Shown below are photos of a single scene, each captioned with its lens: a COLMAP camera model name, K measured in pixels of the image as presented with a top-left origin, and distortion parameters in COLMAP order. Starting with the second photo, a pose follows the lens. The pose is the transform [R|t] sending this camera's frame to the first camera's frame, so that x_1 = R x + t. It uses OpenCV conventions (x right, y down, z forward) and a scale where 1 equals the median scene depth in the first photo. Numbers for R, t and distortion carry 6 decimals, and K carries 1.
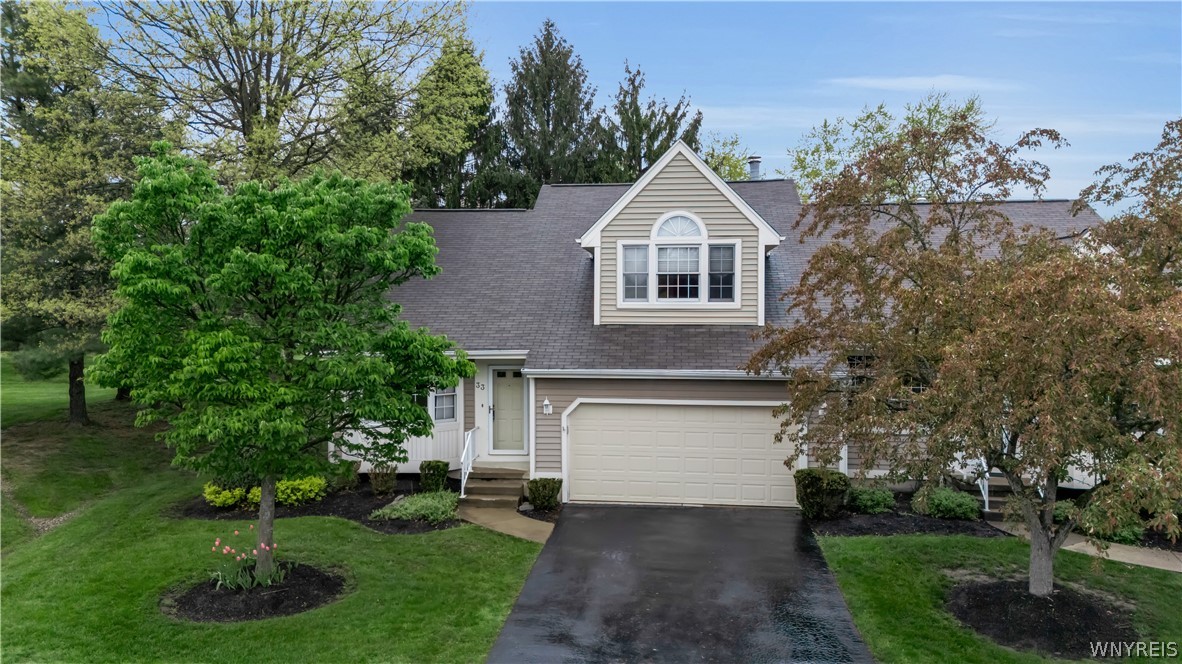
lens RADIAL K [[867.5, 0, 589.3], [0, 867.5, 328.9], [0, 0, 1]] dist [0.071504, -0.058794]
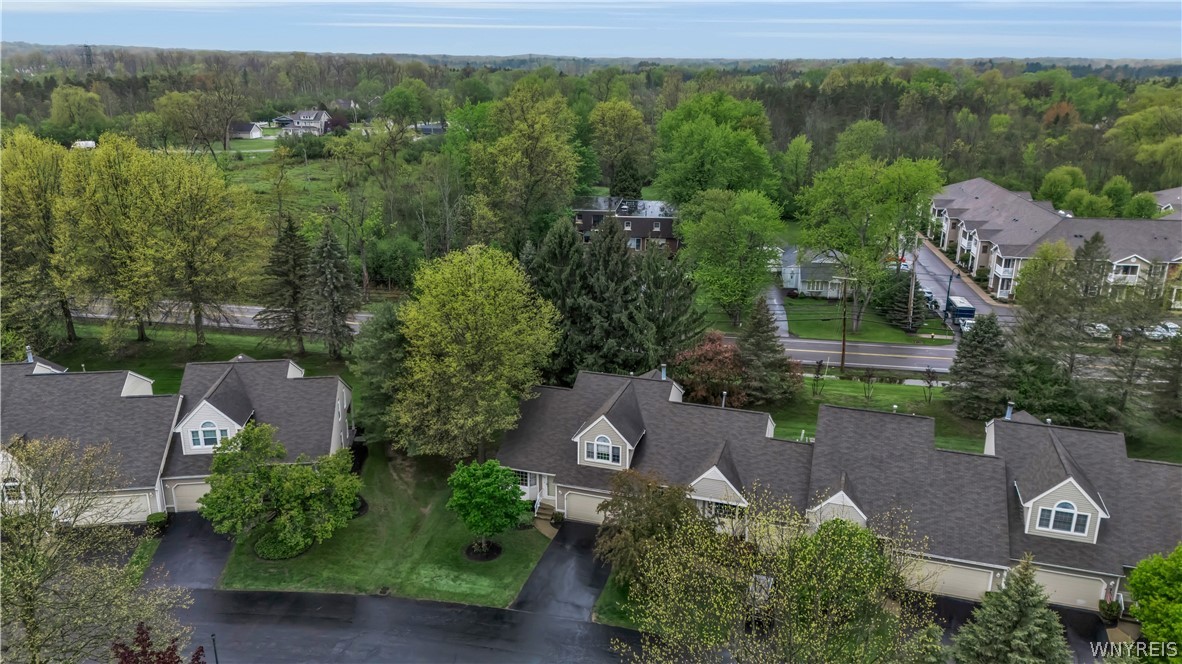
lens RADIAL K [[867.5, 0, 586.2], [0, 867.5, 331.9], [0, 0, 1]] dist [0.071504, -0.058794]
pose [[0.978781, 0.060475, -0.195781, 0.792982], [-0.003783, 0.960627, 0.277814, -1.702999], [0.204873, -0.271178, 0.940473, -2.332358]]
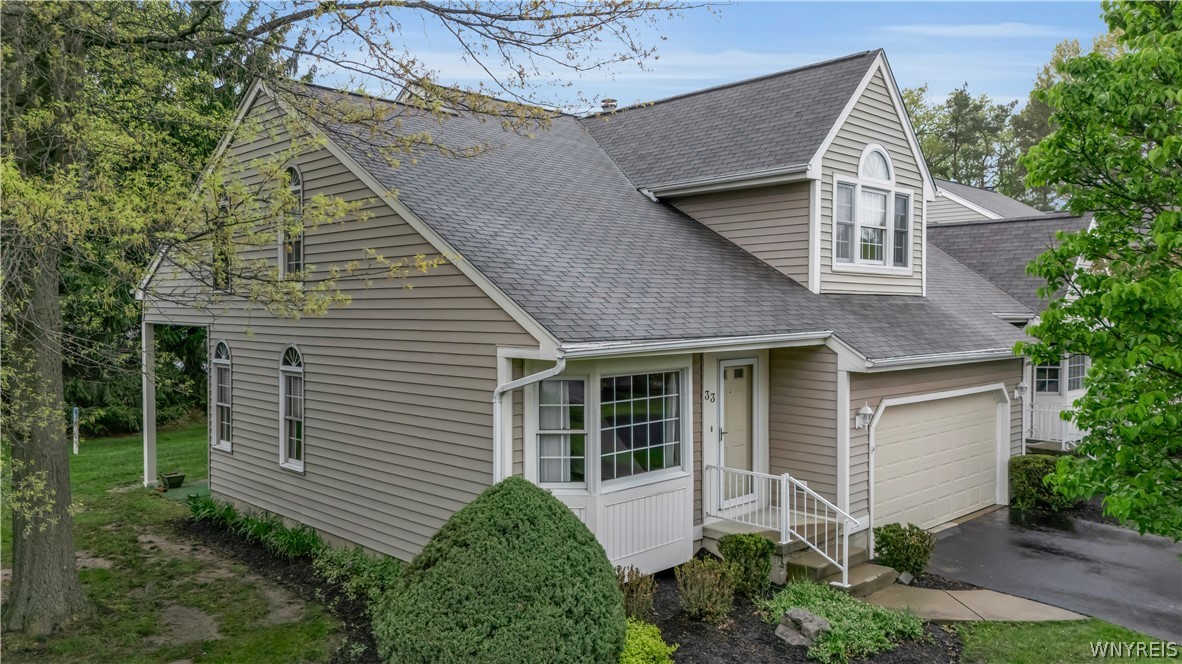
lens RADIAL K [[867.5, 0, 601.1], [0, 867.5, 336.1], [0, 0, 1]] dist [0.071504, -0.058794]
pose [[0.625949, -0.026823, 0.779402, -0.805262], [0.018995, 0.999636, 0.019147, 0.015211], [-0.779632, 0.002820, 0.626231, 0.881869]]
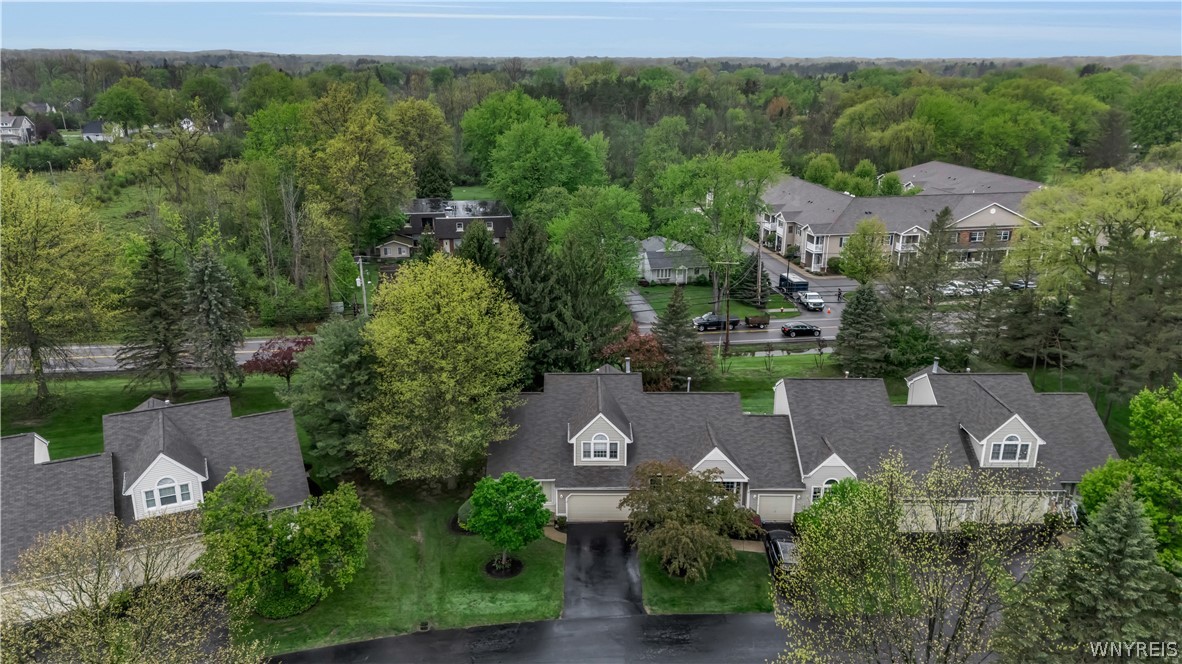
lens RADIAL K [[867.5, 0, 593.9], [0, 867.5, 333.4], [0, 0, 1]] dist [0.071504, -0.058794]
pose [[0.993715, -0.037384, 0.105516, -0.299861], [0.006159, 0.959419, 0.281919, -1.713818], [-0.111773, -0.279497, 0.953618, -2.389527]]
